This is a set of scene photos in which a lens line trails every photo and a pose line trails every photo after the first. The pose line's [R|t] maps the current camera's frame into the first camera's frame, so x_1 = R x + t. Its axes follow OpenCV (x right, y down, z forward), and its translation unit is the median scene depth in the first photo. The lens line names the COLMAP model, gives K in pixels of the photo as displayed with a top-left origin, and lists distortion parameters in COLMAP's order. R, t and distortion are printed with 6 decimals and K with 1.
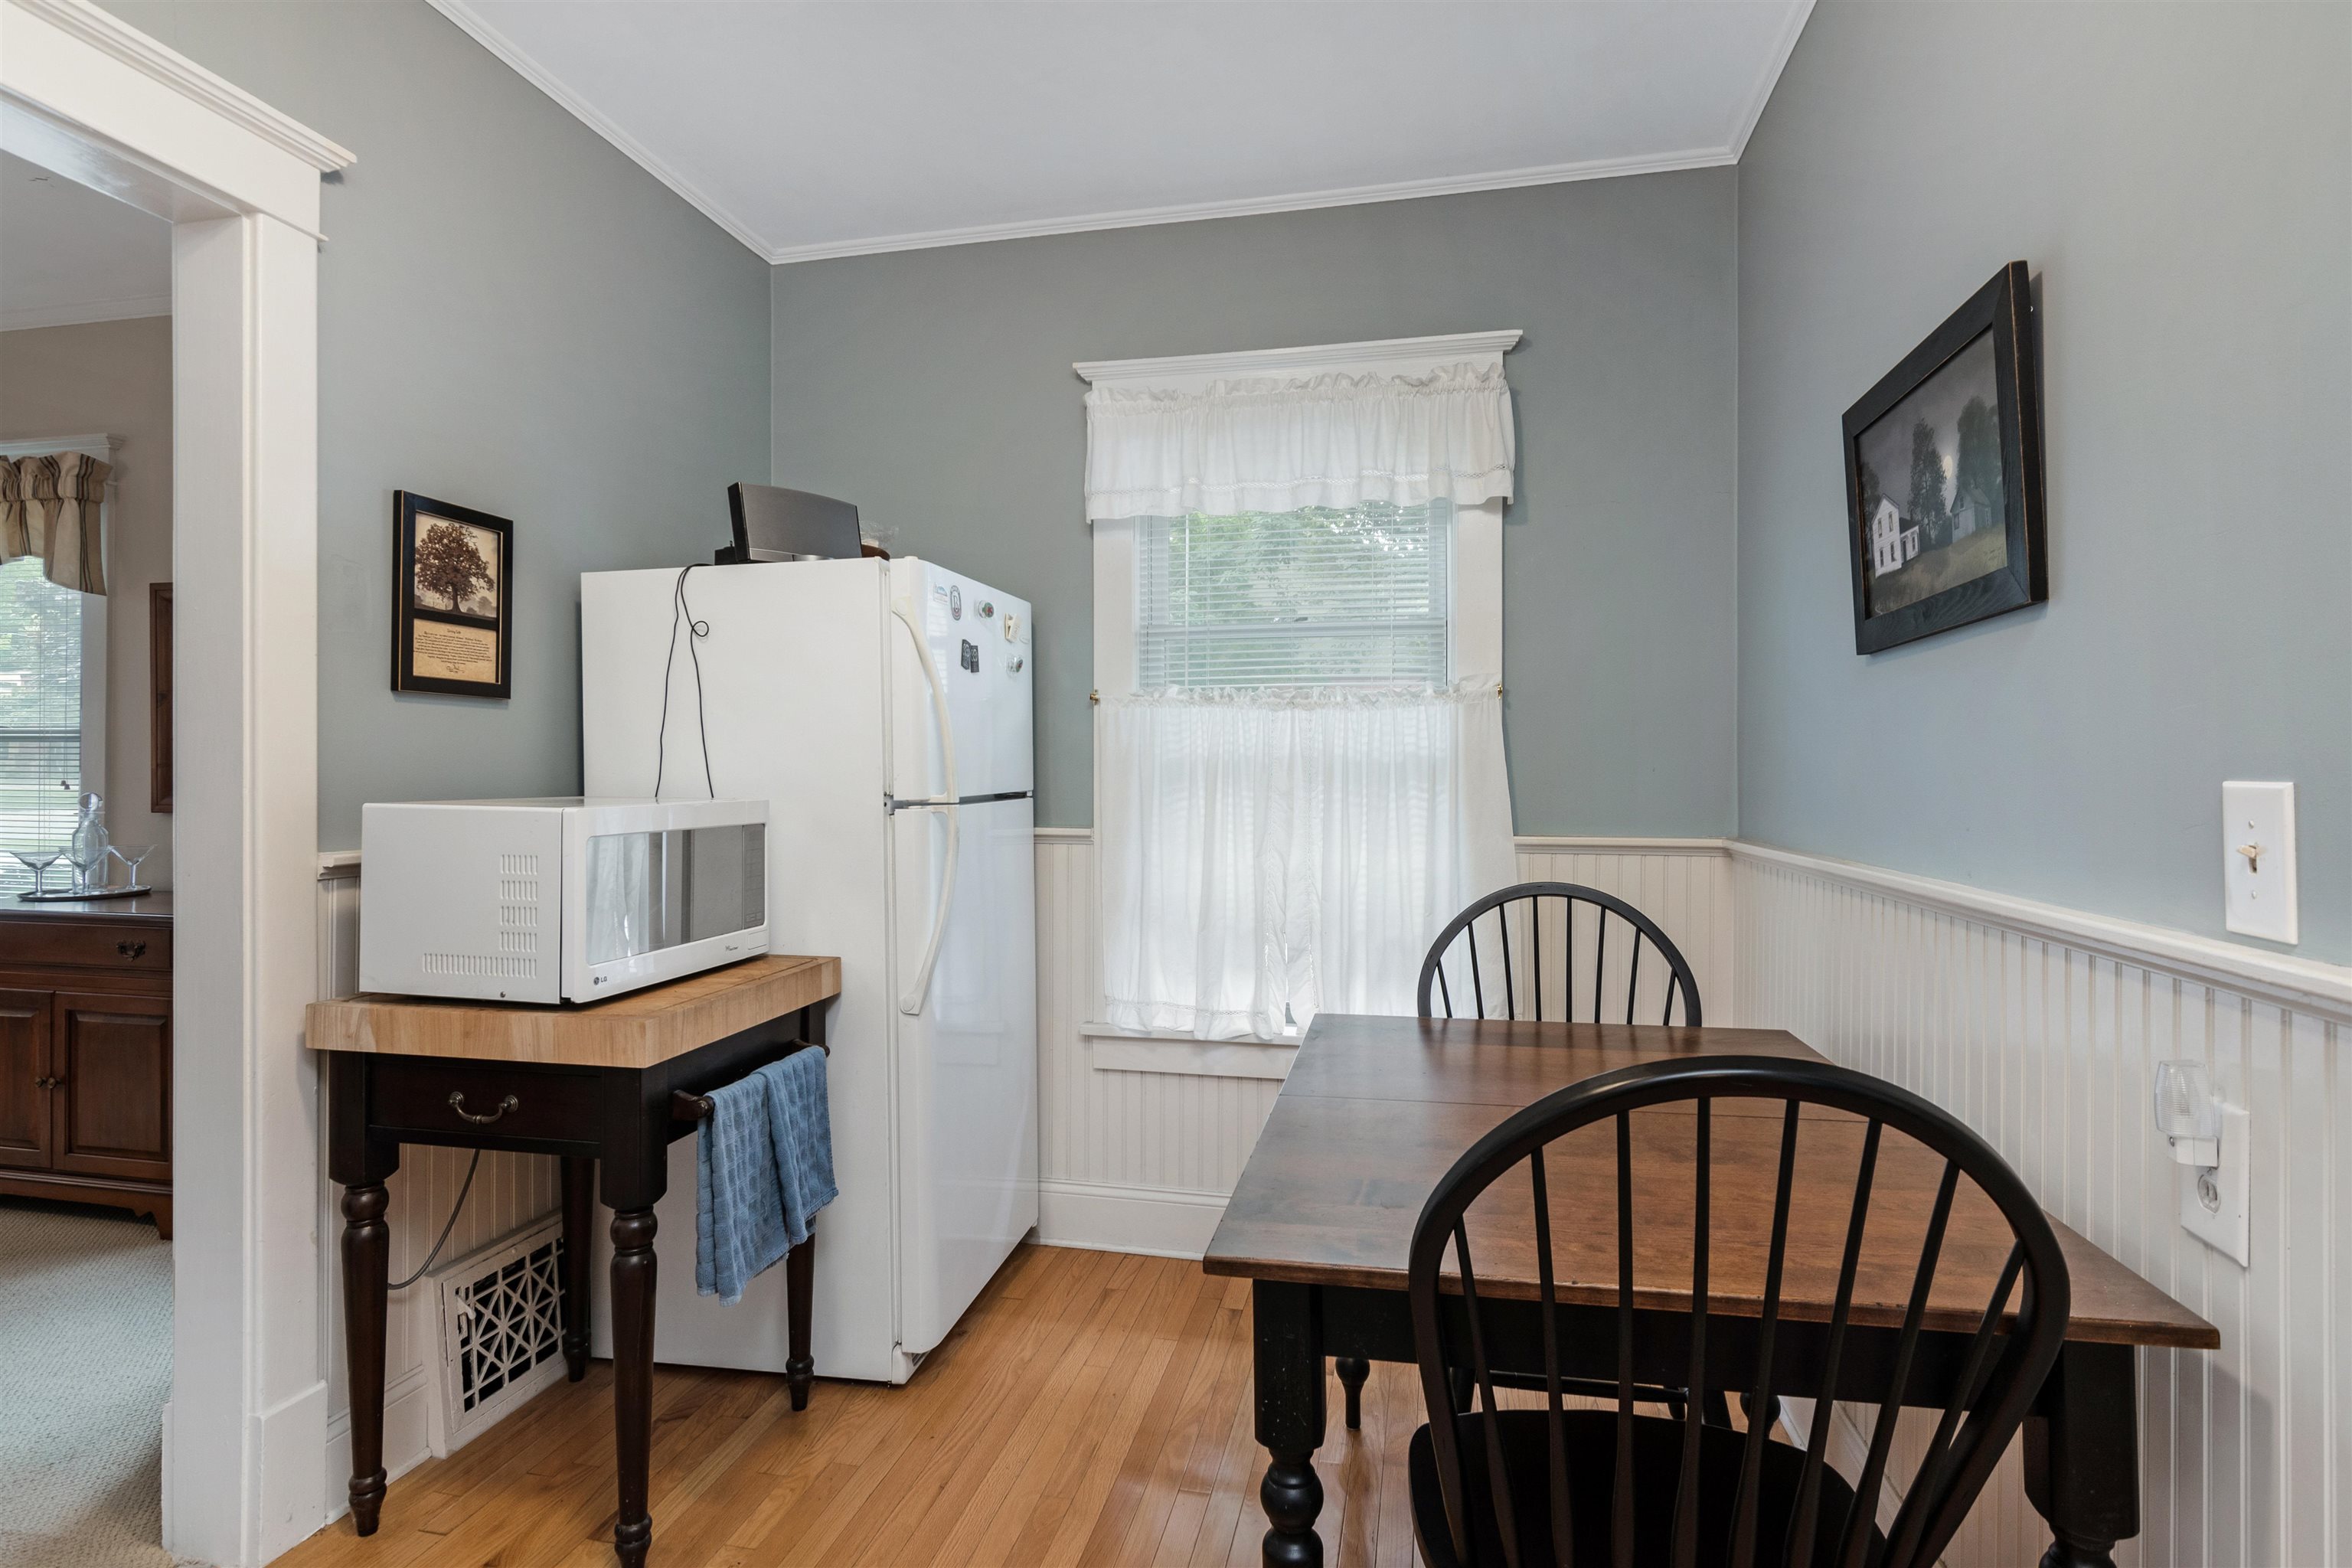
lens RADIAL K [[1344.8, 0, 1256.8], [0, 1344.8, 775.2], [0, 0, 1]] dist [0.051532, 0.000106]
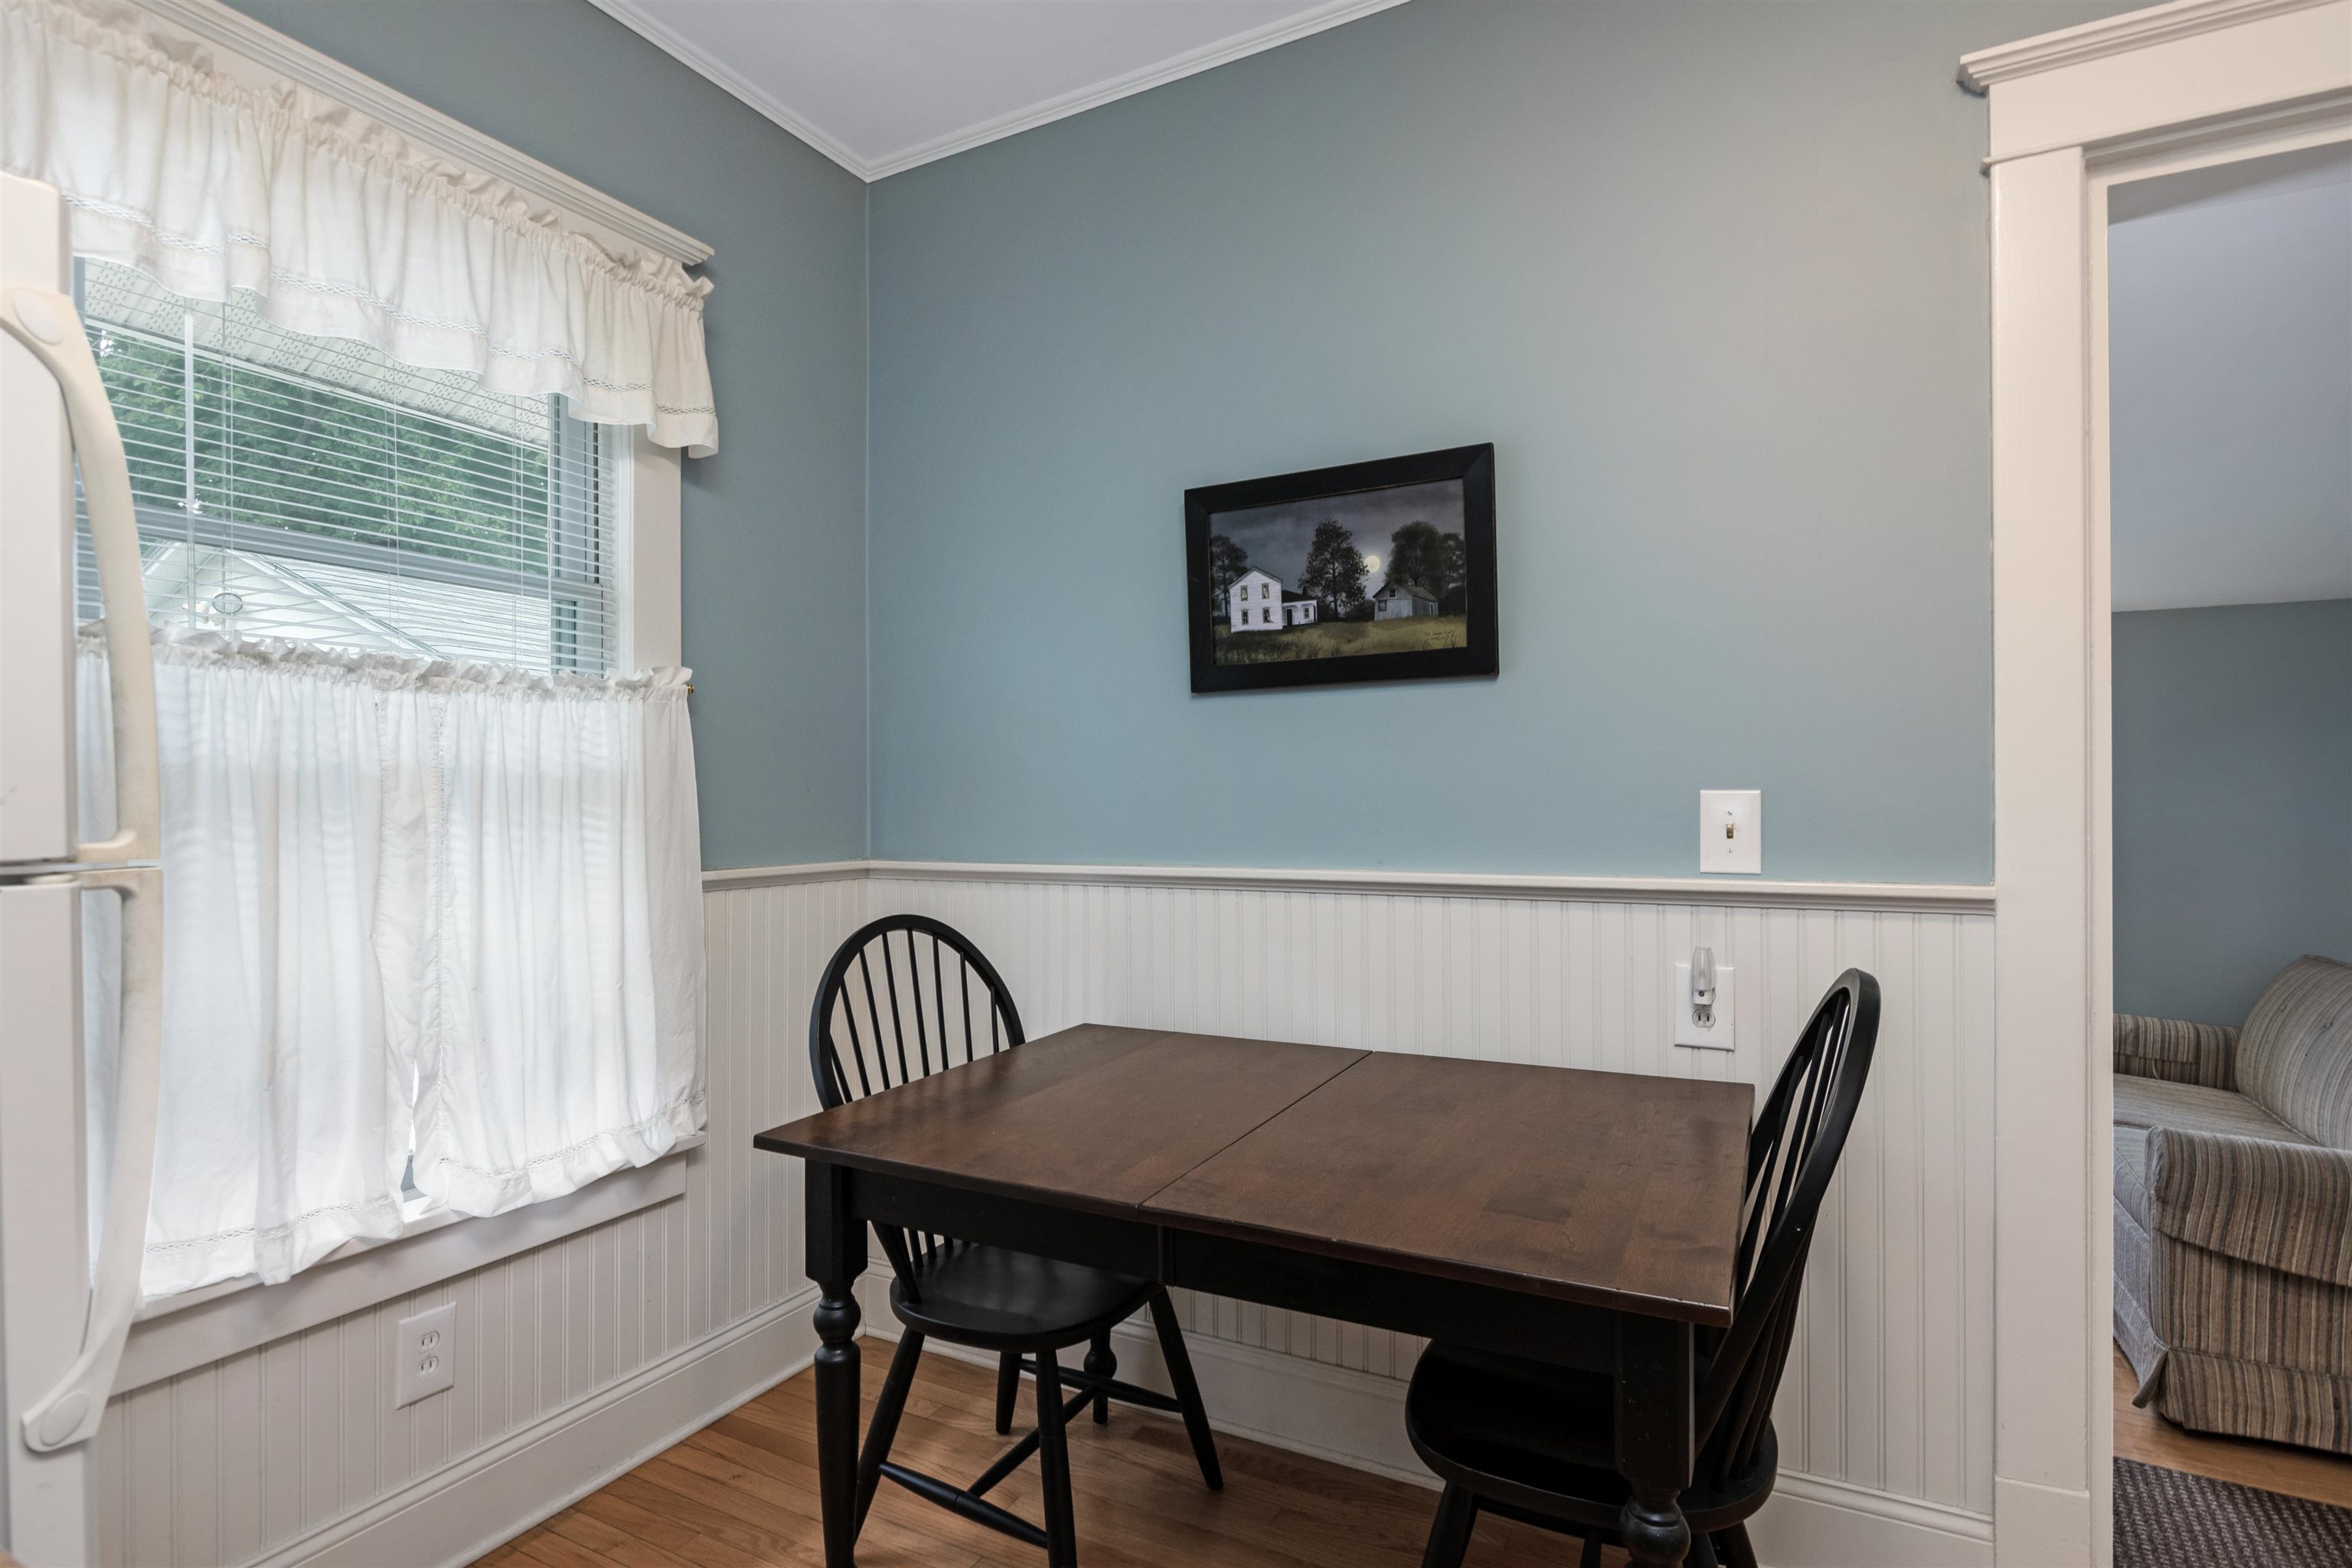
lens RADIAL K [[1189.6, 0, 1168.0], [0, 1189.6, 810.6], [0, 0, 1]] dist [-0.016675, 0.000202]
pose [[0.252165, -0.005095, 0.967671, -0.596541], [0.009357, 0.999952, 0.002827, 0.012456], [-0.967639, 0.008342, 0.252201, 0.779611]]
